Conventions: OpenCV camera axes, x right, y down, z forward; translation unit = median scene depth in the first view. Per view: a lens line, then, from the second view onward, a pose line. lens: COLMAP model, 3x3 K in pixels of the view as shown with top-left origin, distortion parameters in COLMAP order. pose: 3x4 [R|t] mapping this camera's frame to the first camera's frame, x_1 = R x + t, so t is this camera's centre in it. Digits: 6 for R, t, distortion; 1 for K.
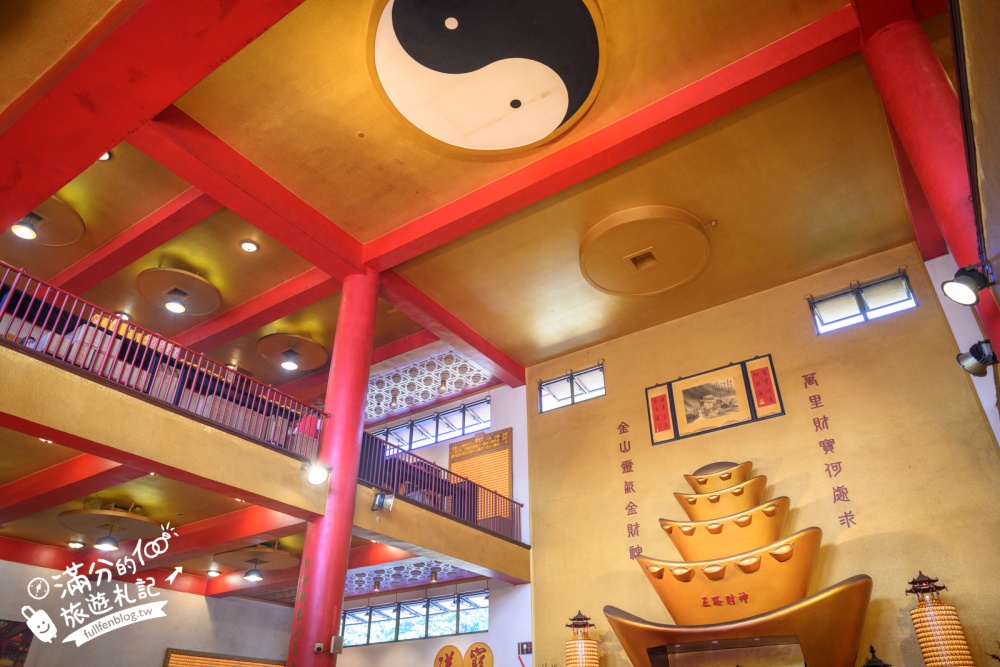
lens RADIAL K [[678.8, 0, 500.0], [0, 678.8, 333.5], [0, 0, 1]] dist [0.000758, -0.002844]
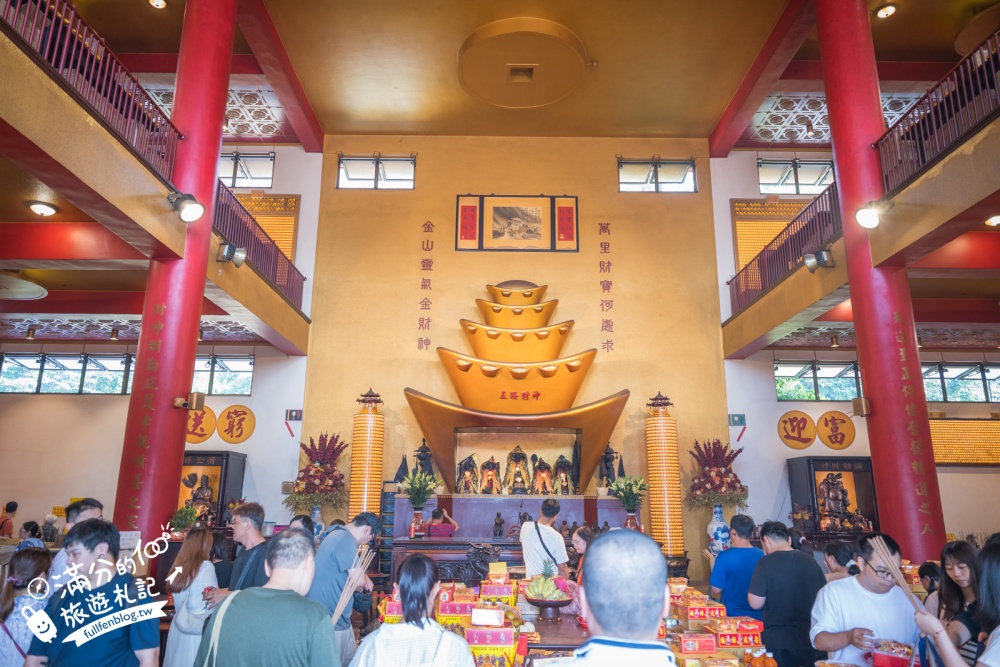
lens RADIAL K [[678.8, 0, 500.0], [0, 678.8, 333.5], [0, 0, 1]] dist [0.000758, -0.002844]
pose [[0.823893, 0.148236, 0.547016, -0.280718], [-0.308170, 0.927205, 0.212889, 0.039913], [-0.475638, -0.343972, 0.809600, 0.074492]]
